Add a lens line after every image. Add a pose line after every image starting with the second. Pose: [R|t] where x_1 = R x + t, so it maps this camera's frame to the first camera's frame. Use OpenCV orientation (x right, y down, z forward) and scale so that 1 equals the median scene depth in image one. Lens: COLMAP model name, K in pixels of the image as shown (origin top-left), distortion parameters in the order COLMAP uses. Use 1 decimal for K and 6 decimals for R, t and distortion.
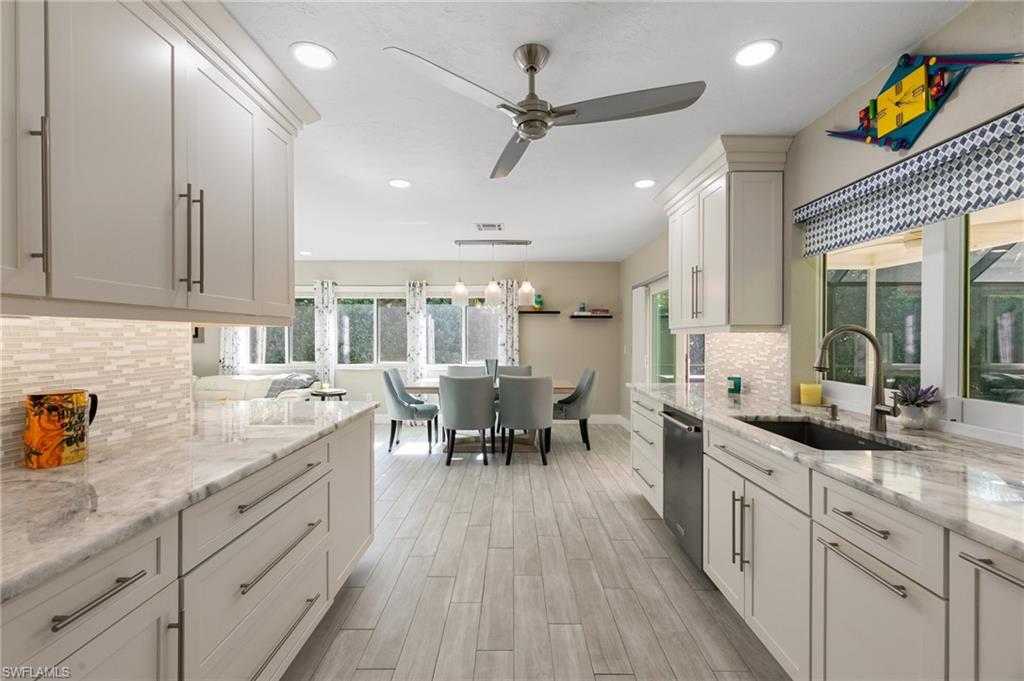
lens RADIAL K [[454.0, 0, 513.1], [0, 454.0, 339.1], [0, 0, 1]] dist [0.005842, -0.000816]
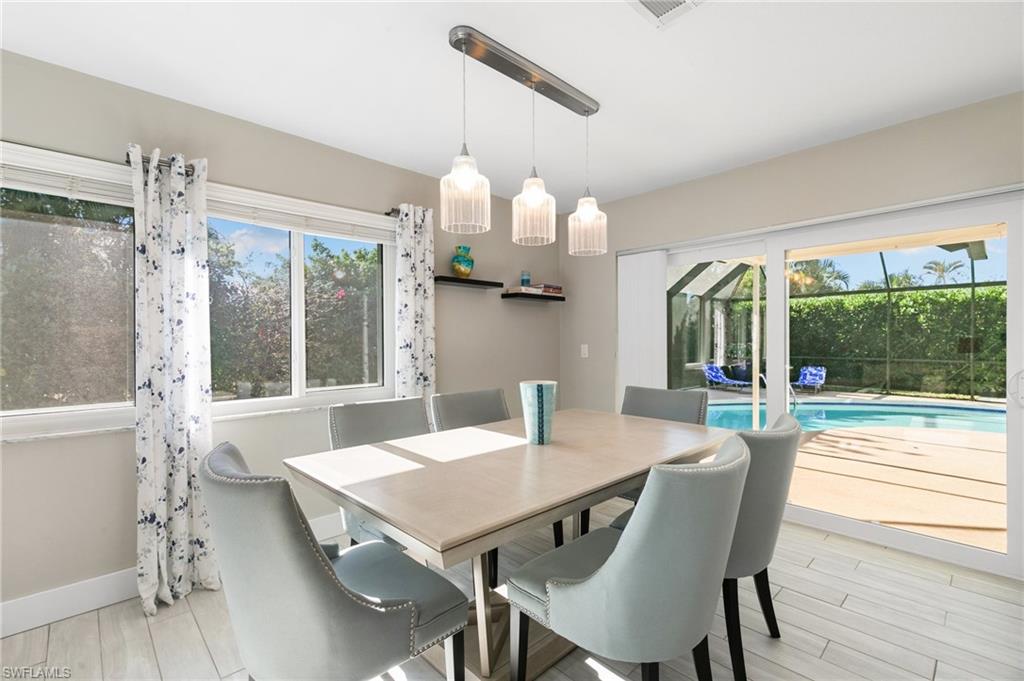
lens RADIAL K [[454.0, 0, 508.9], [0, 454.0, 338.6], [0, 0, 1]] dist [0.005842, -0.000816]
pose [[0.738450, -0.002847, 0.674302, -0.255771], [0.007553, 0.999963, -0.004048, 0.007372], [-0.674266, 0.008082, 0.738444, 0.591932]]
